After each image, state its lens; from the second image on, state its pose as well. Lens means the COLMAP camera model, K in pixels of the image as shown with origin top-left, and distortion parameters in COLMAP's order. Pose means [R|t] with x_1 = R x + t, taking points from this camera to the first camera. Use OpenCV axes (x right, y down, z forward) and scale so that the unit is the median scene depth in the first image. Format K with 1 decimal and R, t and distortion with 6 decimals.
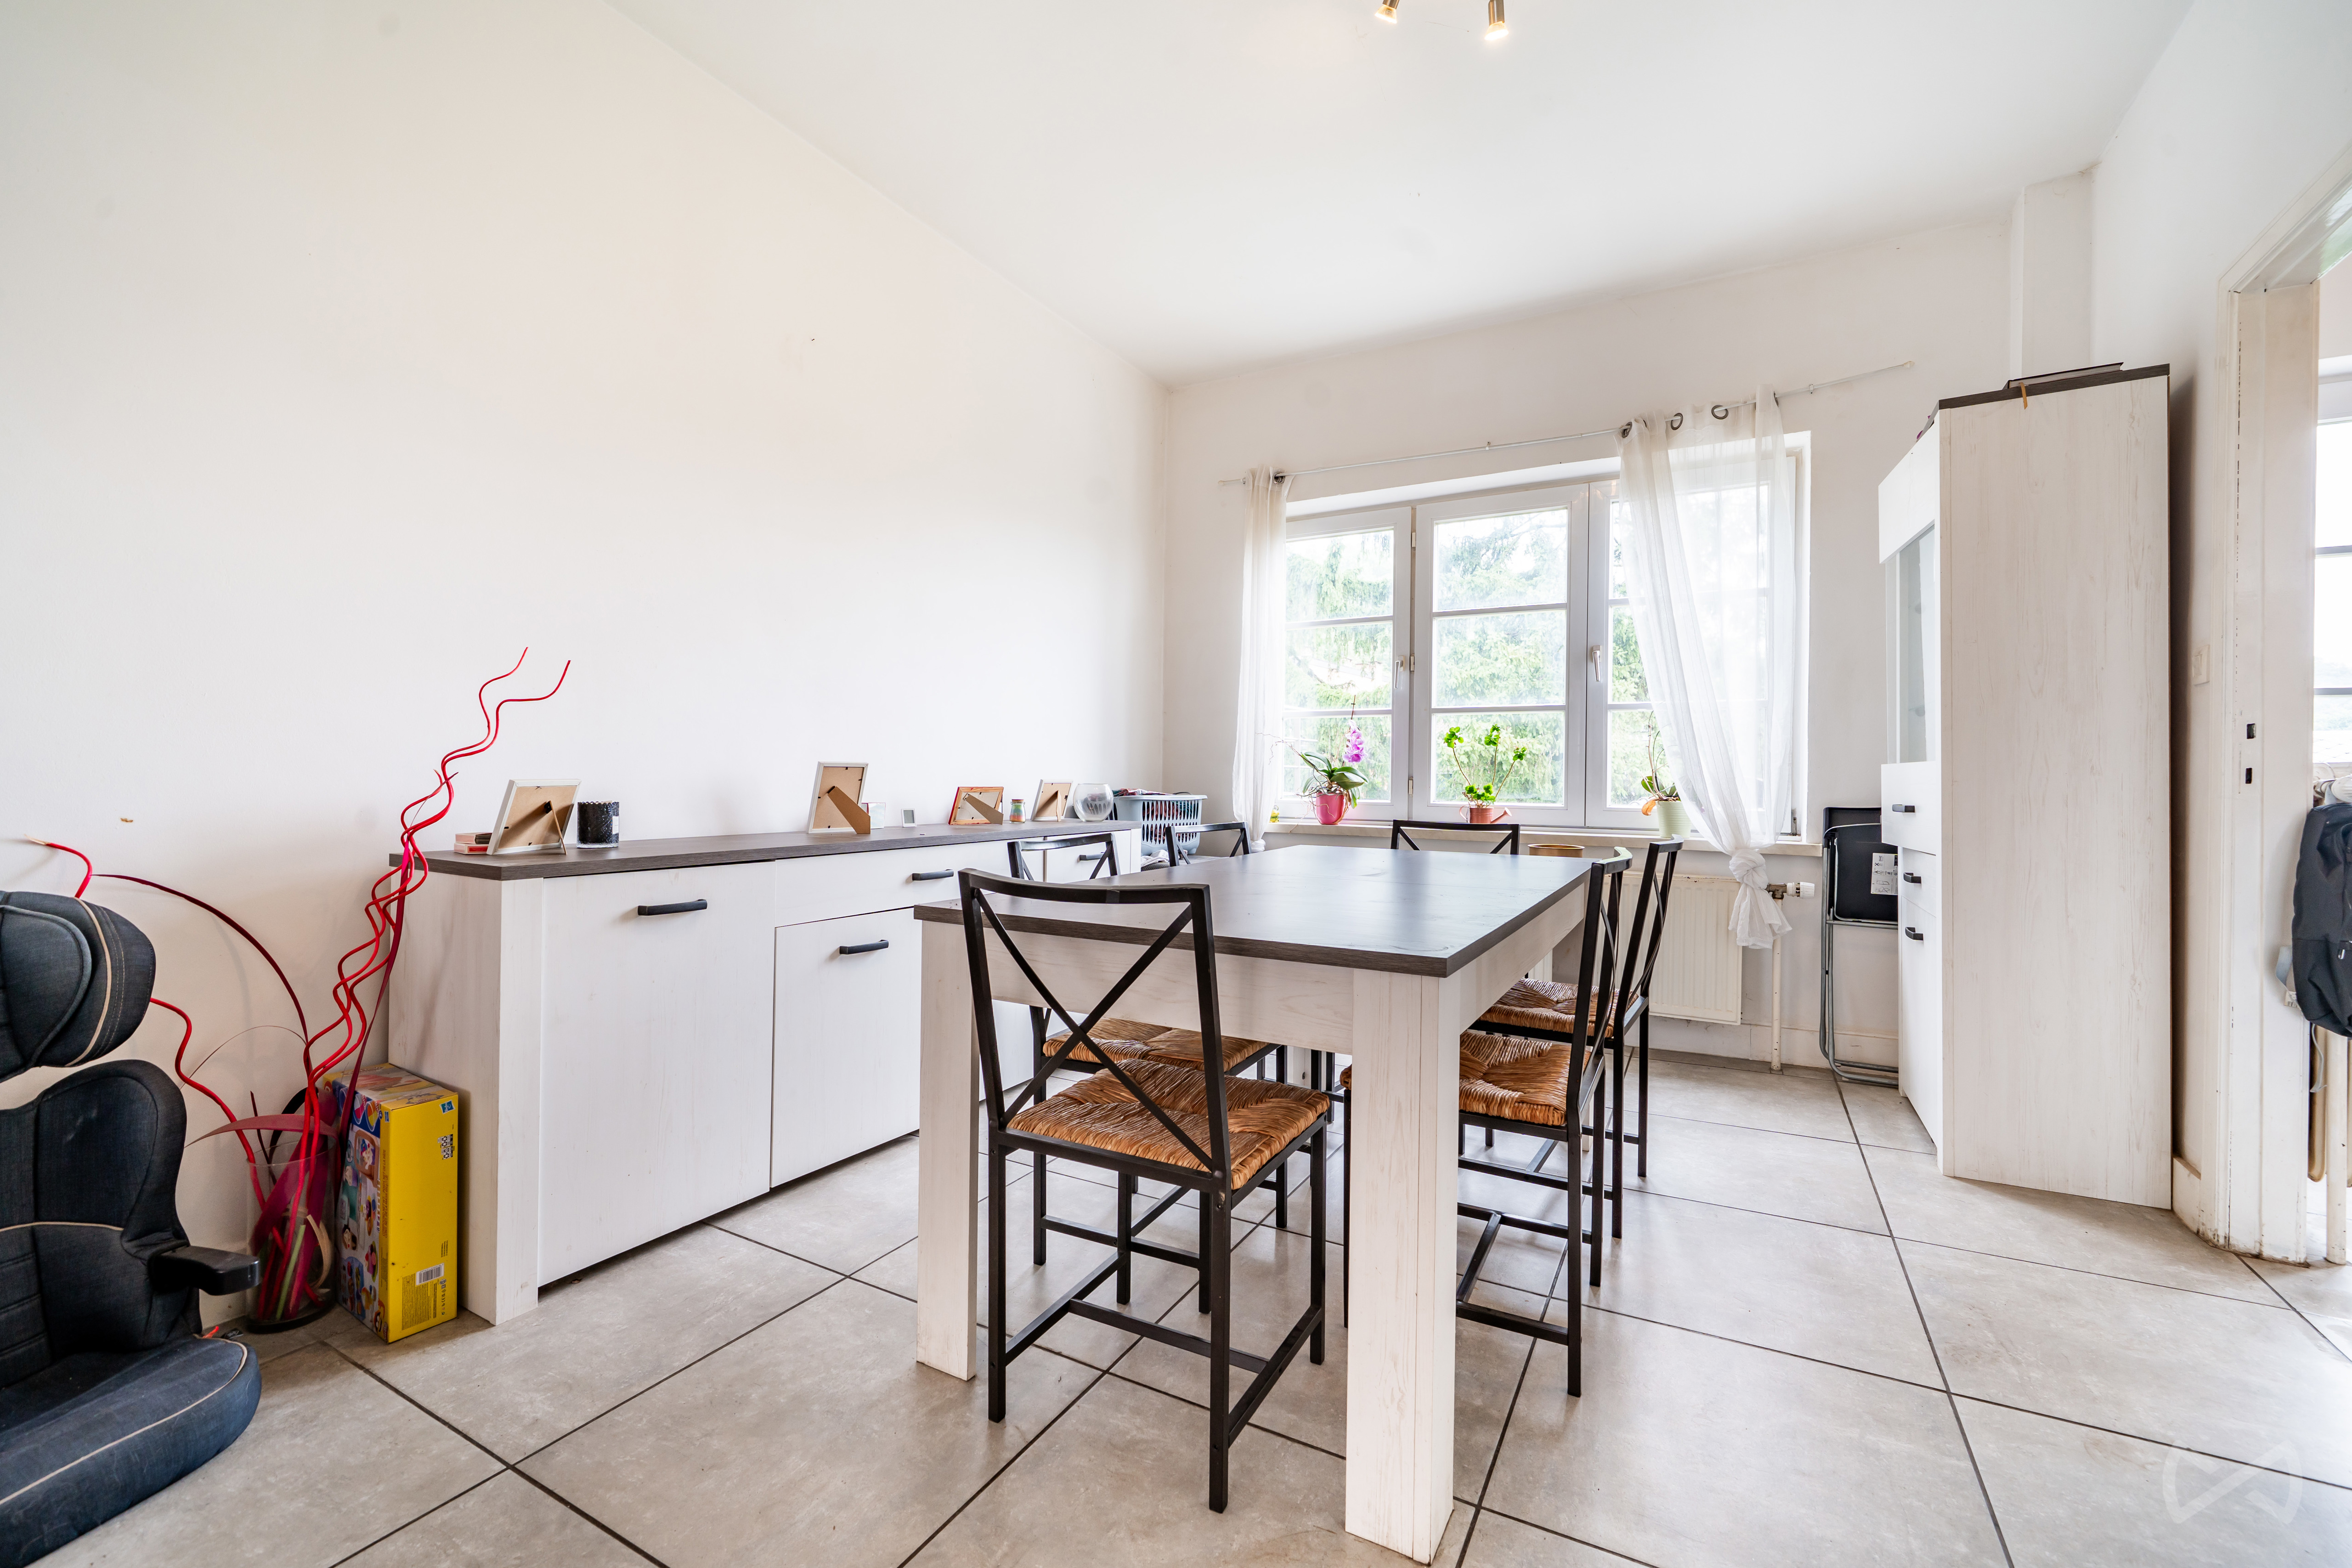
lens RADIAL K [[974.3, 0, 1184.3], [0, 974.3, 779.8], [0, 0, 1]] dist [0.001355, 0.000006]
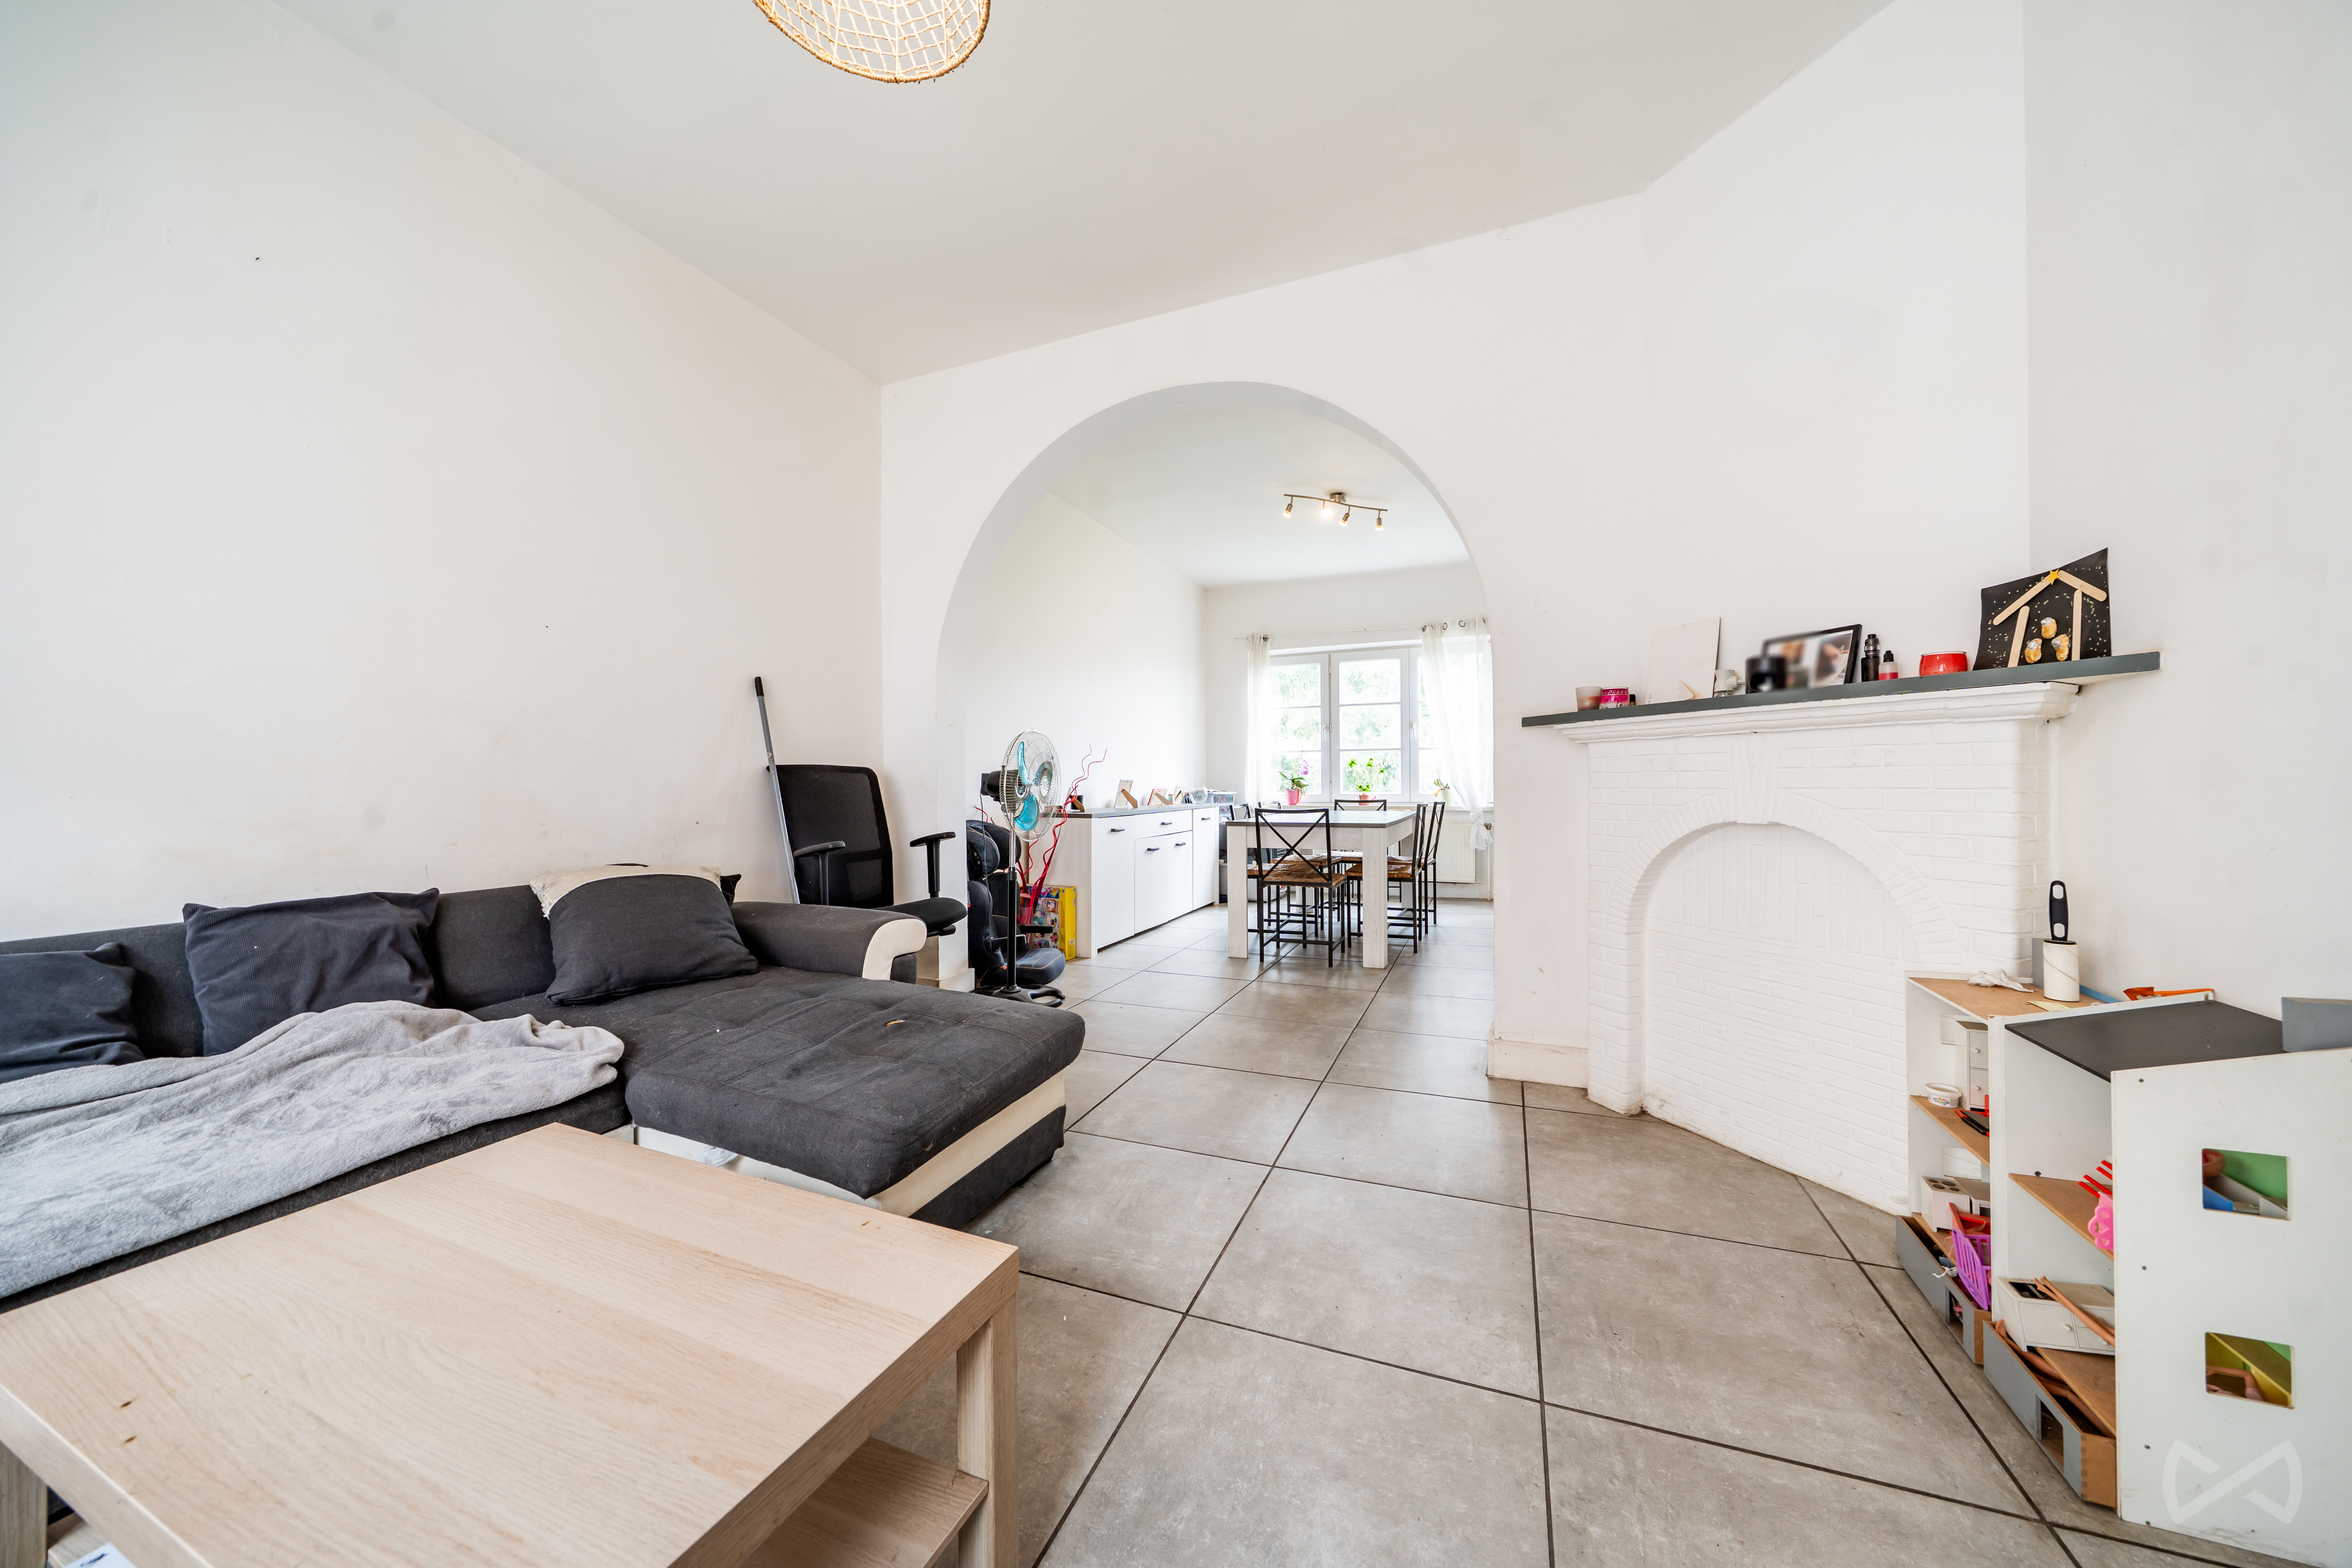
lens RADIAL K [[785.8, 0, 1183.2], [0, 785.8, 787.4], [0, 0, 1]] dist [-0.000638, 0.000014]
pose [[0.992023, -0.018353, 0.124710, -0.346810], [0.017988, 0.999830, 0.004054, -0.002063], [-0.124763, -0.001778, 0.992185, -0.764835]]
